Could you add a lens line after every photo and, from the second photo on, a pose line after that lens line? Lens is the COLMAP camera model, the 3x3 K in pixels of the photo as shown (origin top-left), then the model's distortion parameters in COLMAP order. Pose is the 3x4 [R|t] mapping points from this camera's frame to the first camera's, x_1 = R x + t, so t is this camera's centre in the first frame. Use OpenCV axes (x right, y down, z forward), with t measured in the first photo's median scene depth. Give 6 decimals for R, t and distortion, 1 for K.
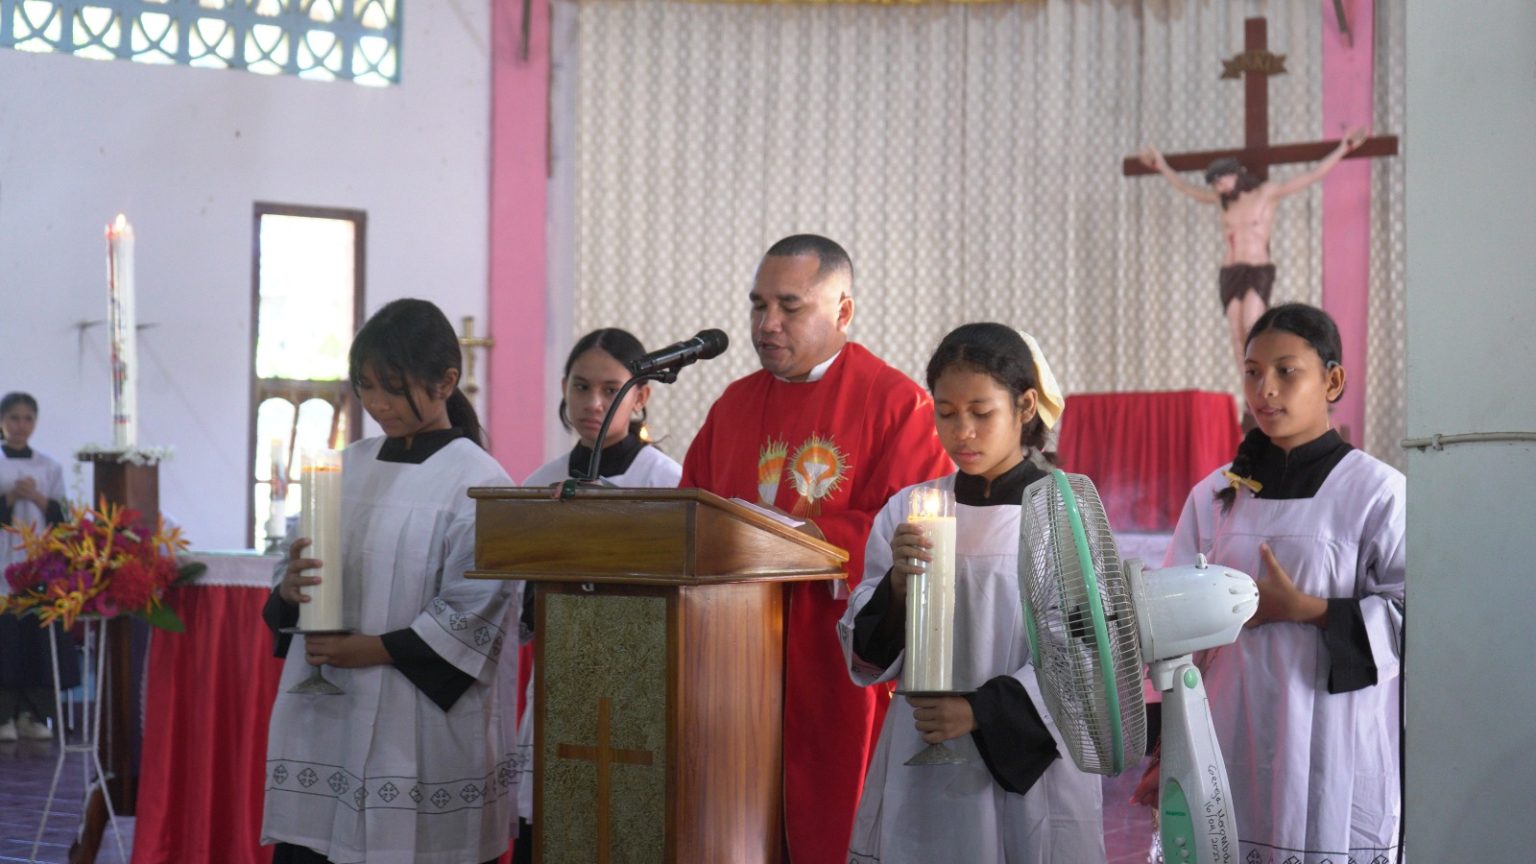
lens RADIAL K [[2703.3, 0, 768.0], [0, 2703.3, 432.0], [0, 0, 1]] dist [-0.030895, 0.080337]
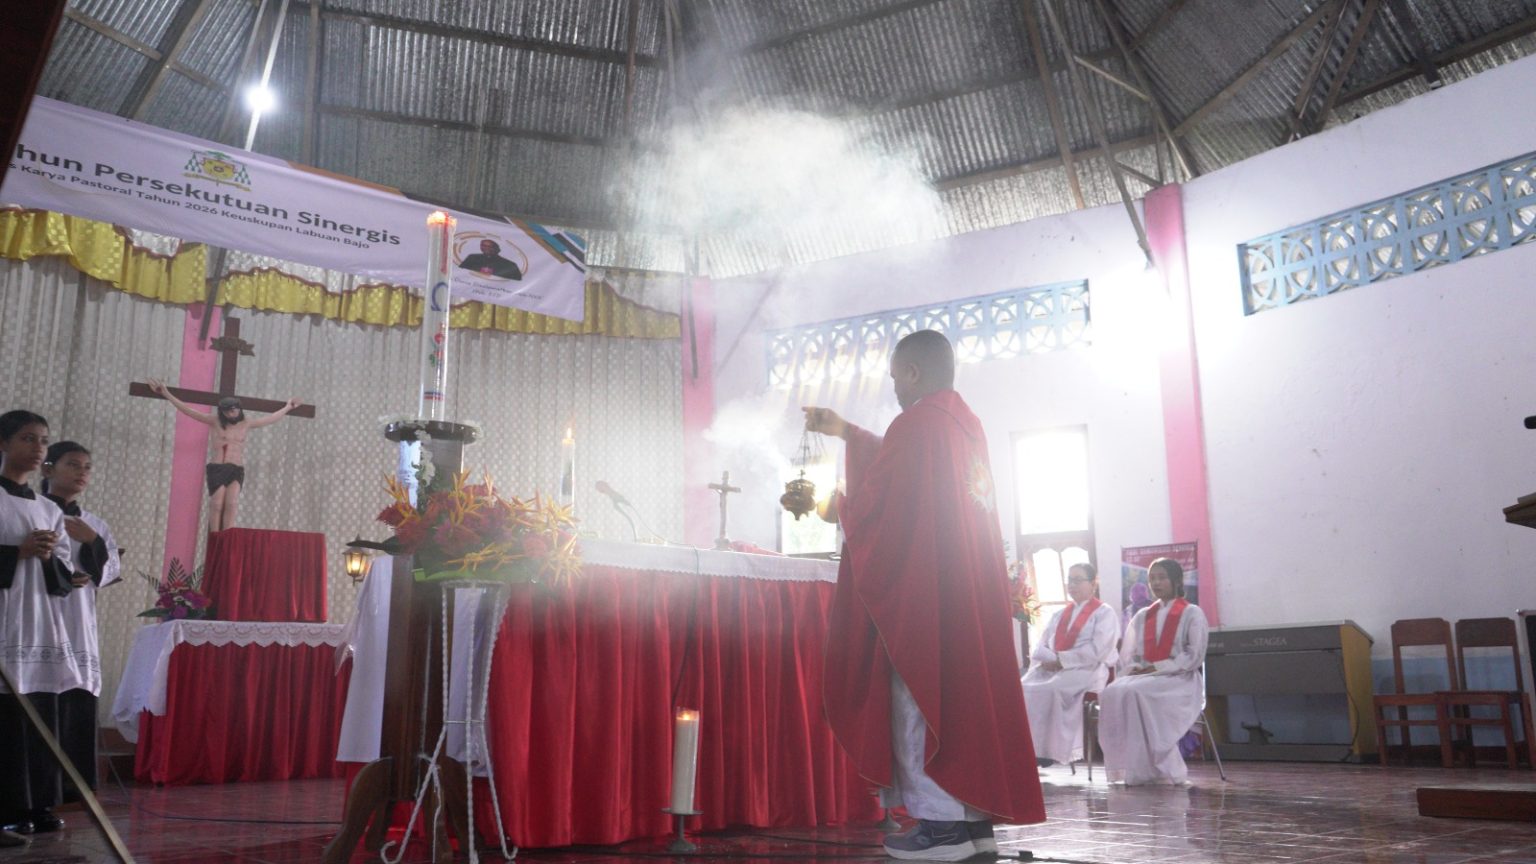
lens RADIAL K [[1238.9, 0, 768.0], [0, 1238.9, 432.0], [0, 0, 1]] dist [-0.011880, 0.012831]
pose [[0.292433, 0.198248, 0.935511, -0.380340], [-0.003417, 0.978486, -0.206287, 0.062542], [-0.956280, 0.057128, 0.286819, 0.441489]]
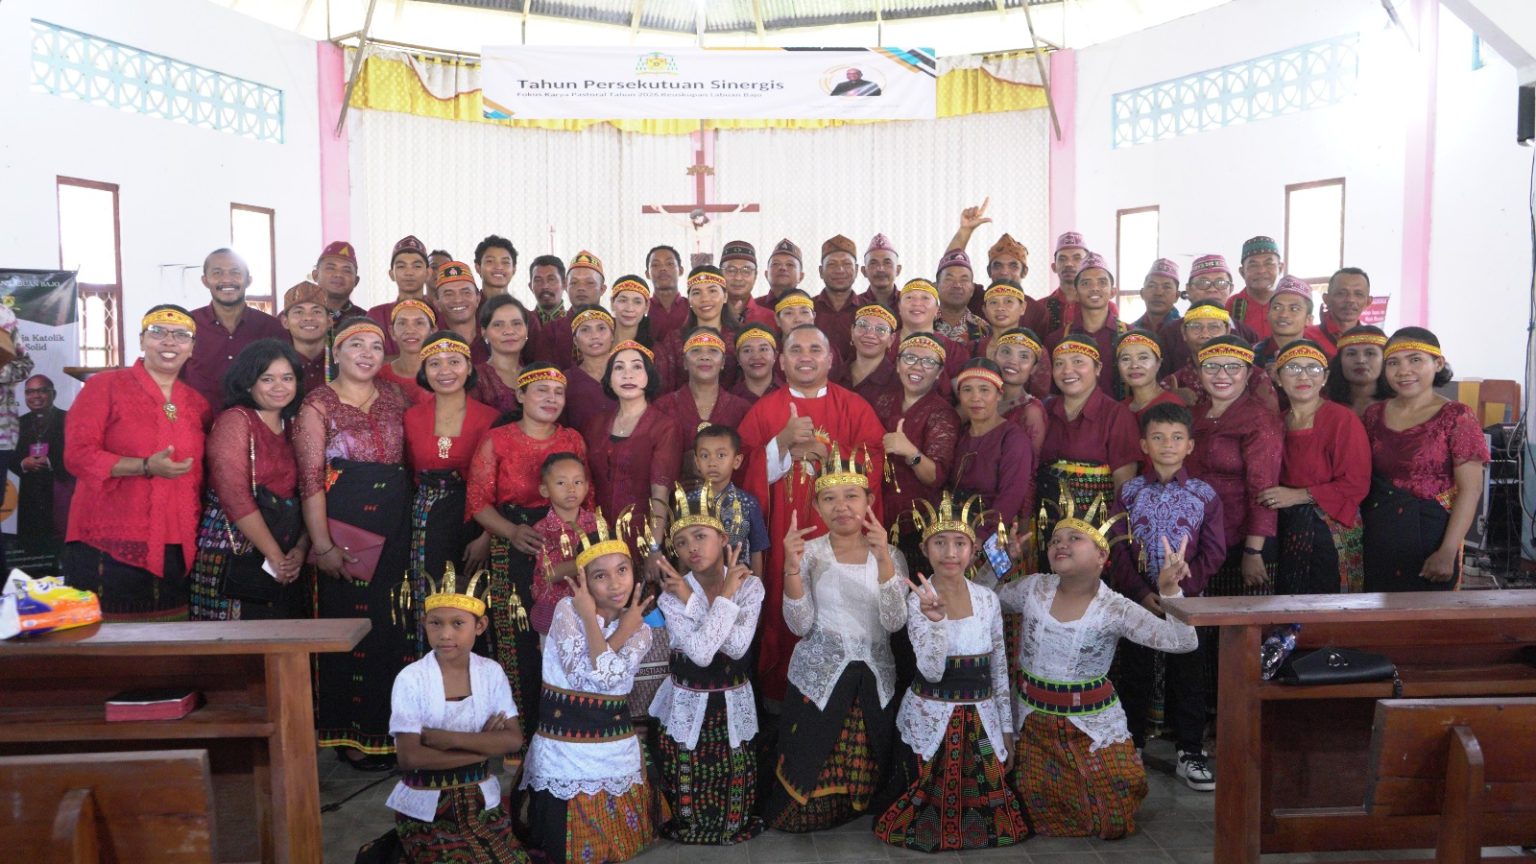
lens RADIAL K [[1255.1, 0, 768.0], [0, 1255.1, 432.0], [0, 0, 1]] dist [-0.003825, 0.018753]
pose [[0.795232, -0.052585, 0.604021, -0.427379], [-0.000748, 0.996146, 0.087707, -0.000747], [-0.606305, -0.070200, 0.792127, 0.050400]]
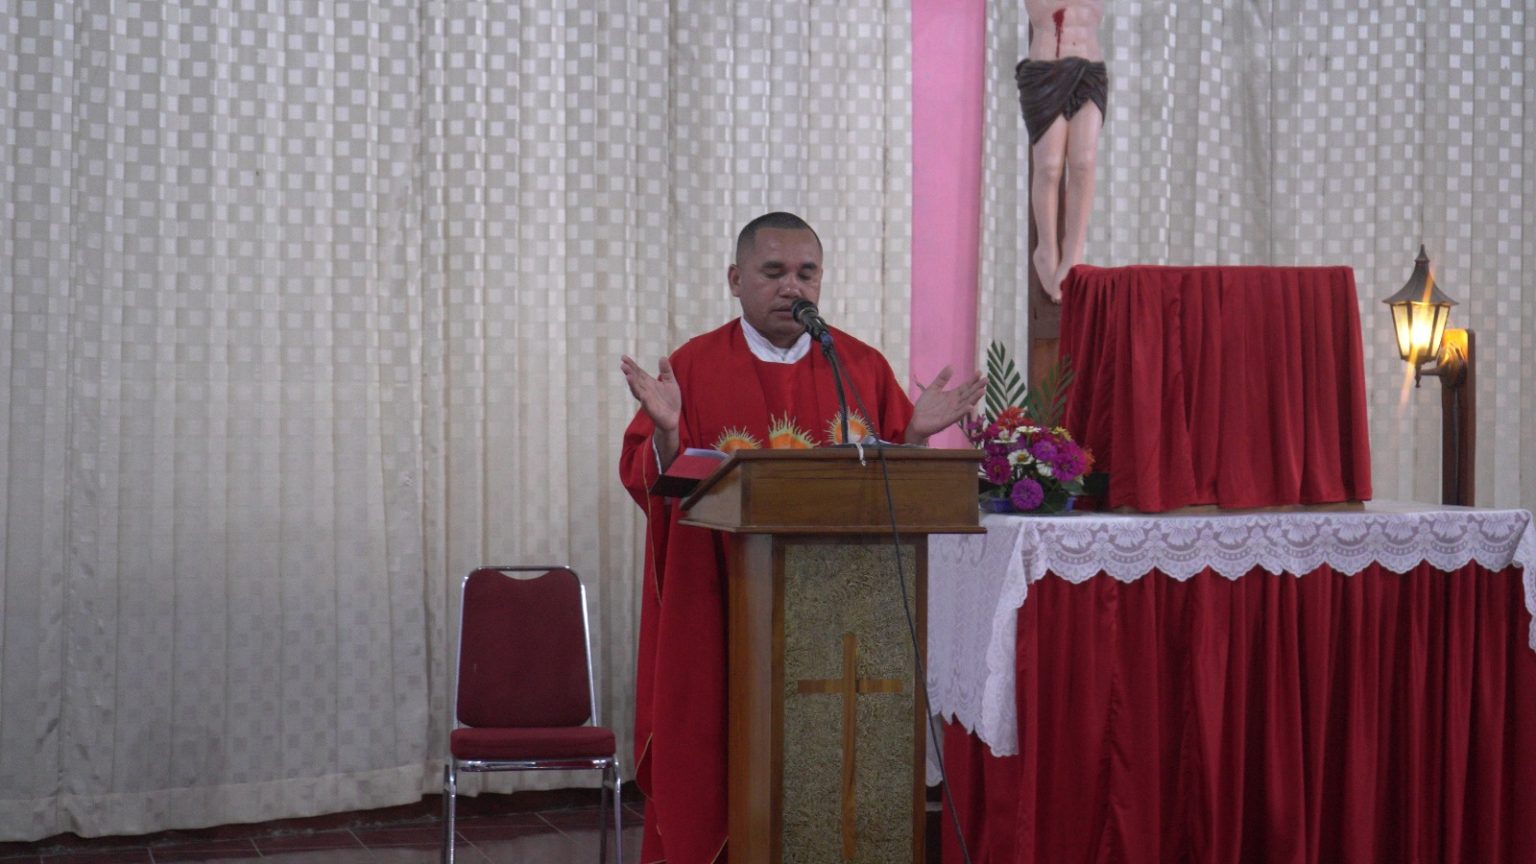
lens RADIAL K [[3133.5, 0, 768.0], [0, 3133.5, 432.0], [0, 0, 1]] dist [0.000342, -0.162531]
pose [[0.665986, -0.013117, 0.745849, -0.364810], [-0.014924, 0.999411, 0.030902, 0.001347], [-0.745815, -0.031711, 0.665398, 0.523913]]
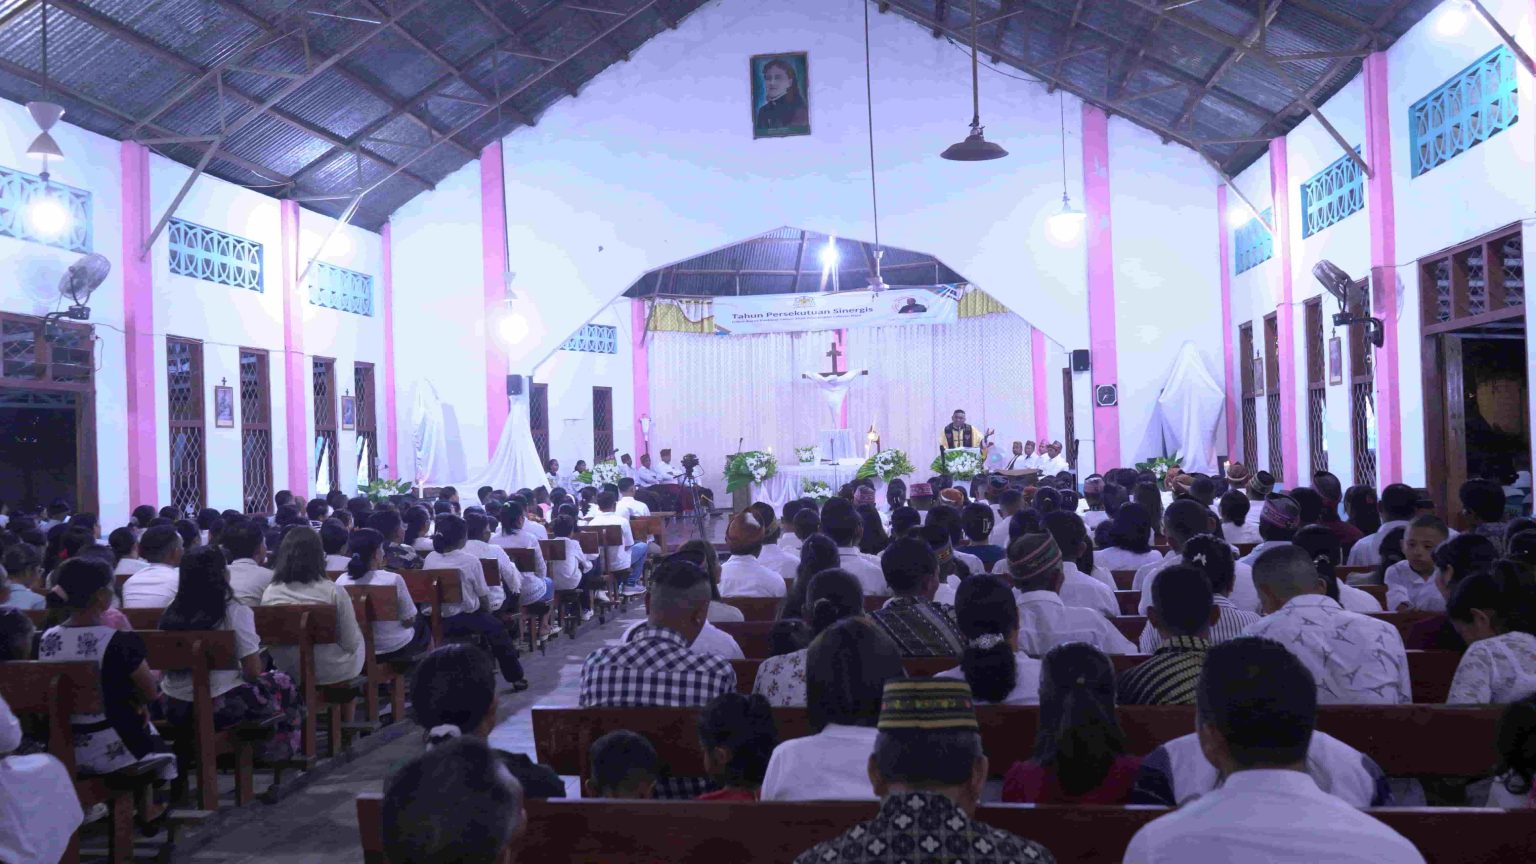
lens RADIAL K [[1191.3, 0, 768.0], [0, 1191.3, 432.0], [0, 0, 1]] dist [-0.001334, 0.000123]
pose [[0.903007, -0.032749, 0.428377, -0.685254], [0.030909, 0.999459, 0.011253, -0.031079], [-0.428513, 0.003079, 0.903530, -0.637248]]
